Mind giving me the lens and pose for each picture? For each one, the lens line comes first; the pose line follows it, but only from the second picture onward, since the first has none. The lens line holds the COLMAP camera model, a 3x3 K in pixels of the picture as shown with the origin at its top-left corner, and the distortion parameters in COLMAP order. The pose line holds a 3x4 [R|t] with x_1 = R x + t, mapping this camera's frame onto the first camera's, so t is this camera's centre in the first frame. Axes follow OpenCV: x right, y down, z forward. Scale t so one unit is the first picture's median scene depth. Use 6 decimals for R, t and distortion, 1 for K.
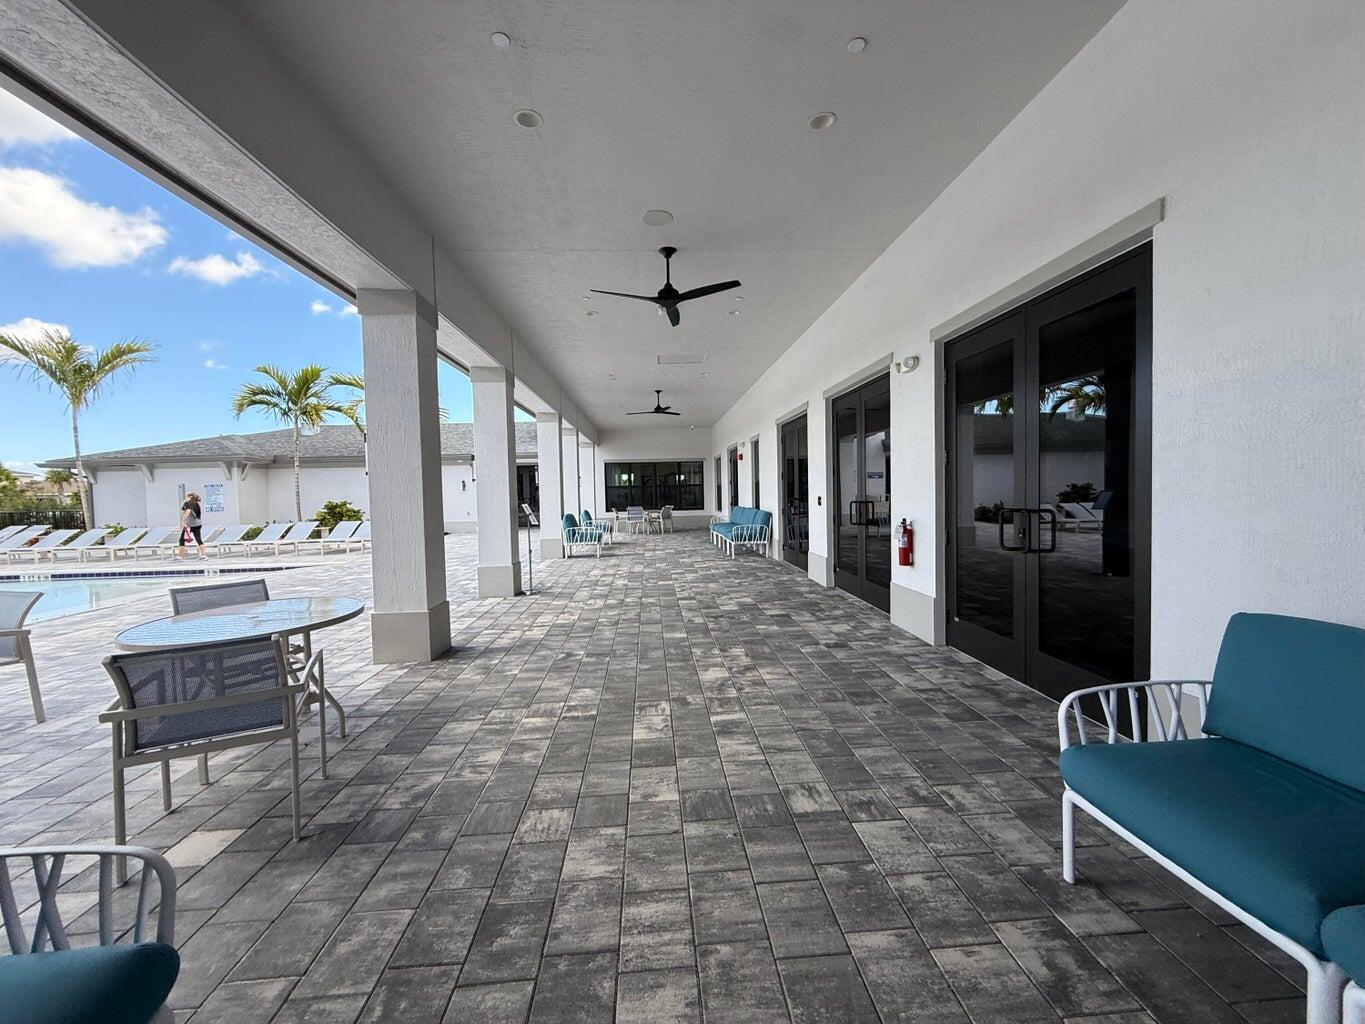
lens RADIAL K [[547.8, 0, 680.8], [0, 547.8, 507.5], [0, 0, 1]] dist [-0.002467, -0.000504]
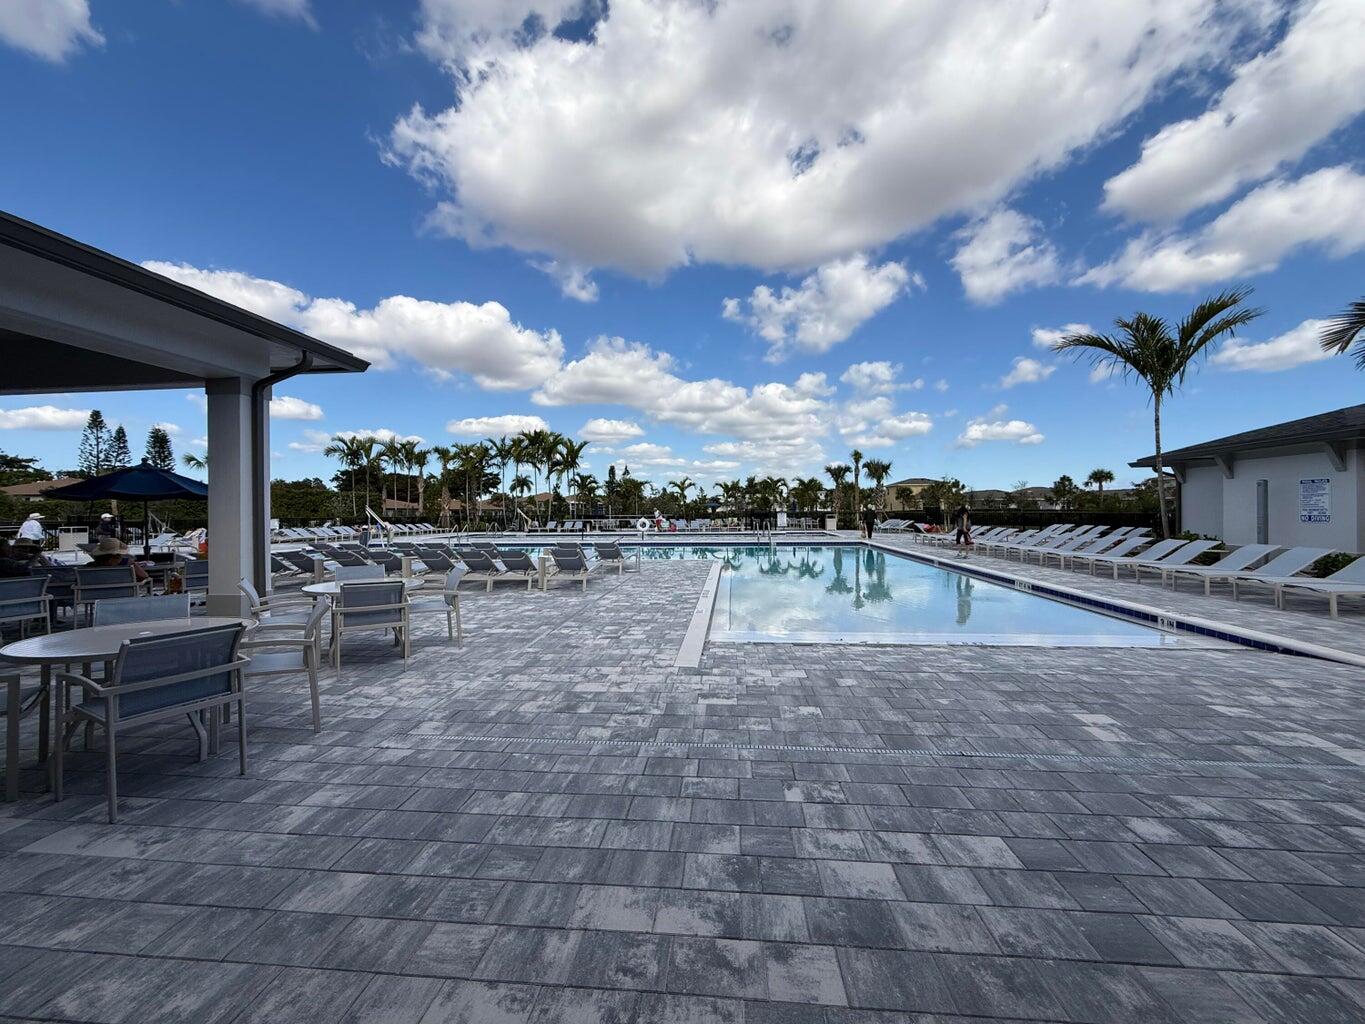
lens RADIAL K [[547.8, 0, 677.8], [0, 547.8, 510.4], [0, 0, 1]] dist [-0.002467, -0.000504]
pose [[-0.154503, 0.027806, -0.987601, -0.116761], [-0.022745, 0.999239, 0.031692, -0.010836], [0.987731, 0.027360, -0.153752, 0.376388]]
